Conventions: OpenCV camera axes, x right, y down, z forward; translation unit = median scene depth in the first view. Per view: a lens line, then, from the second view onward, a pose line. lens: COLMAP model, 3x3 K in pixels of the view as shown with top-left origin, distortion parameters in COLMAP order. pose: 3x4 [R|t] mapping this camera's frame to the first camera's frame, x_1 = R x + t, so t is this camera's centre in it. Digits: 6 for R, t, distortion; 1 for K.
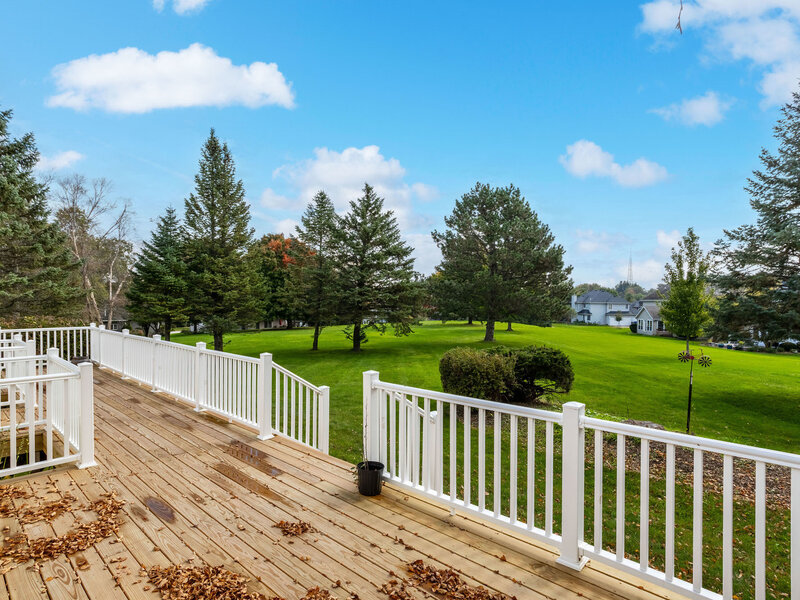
lens RADIAL K [[440.7, 0, 391.6], [0, 440.7, 299.8], [0, 0, 1]] dist [-0.047513, 0.041486]
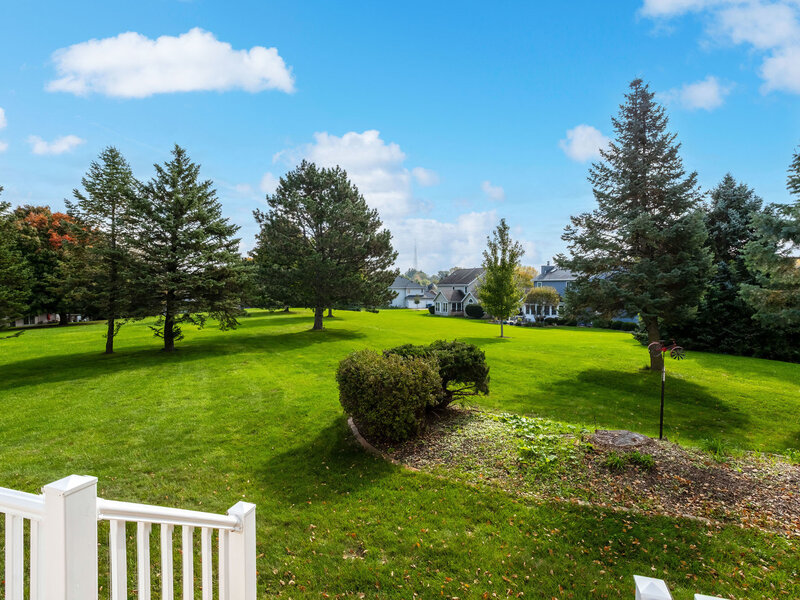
lens RADIAL K [[440.7, 0, 391.6], [0, 440.7, 299.8], [0, 0, 1]] dist [-0.047513, 0.041486]
pose [[0.912279, -0.023828, 0.408876, -0.030155], [0.011191, 0.999384, 0.033271, 0.000096], [-0.409417, -0.025777, 0.911983, 0.095542]]
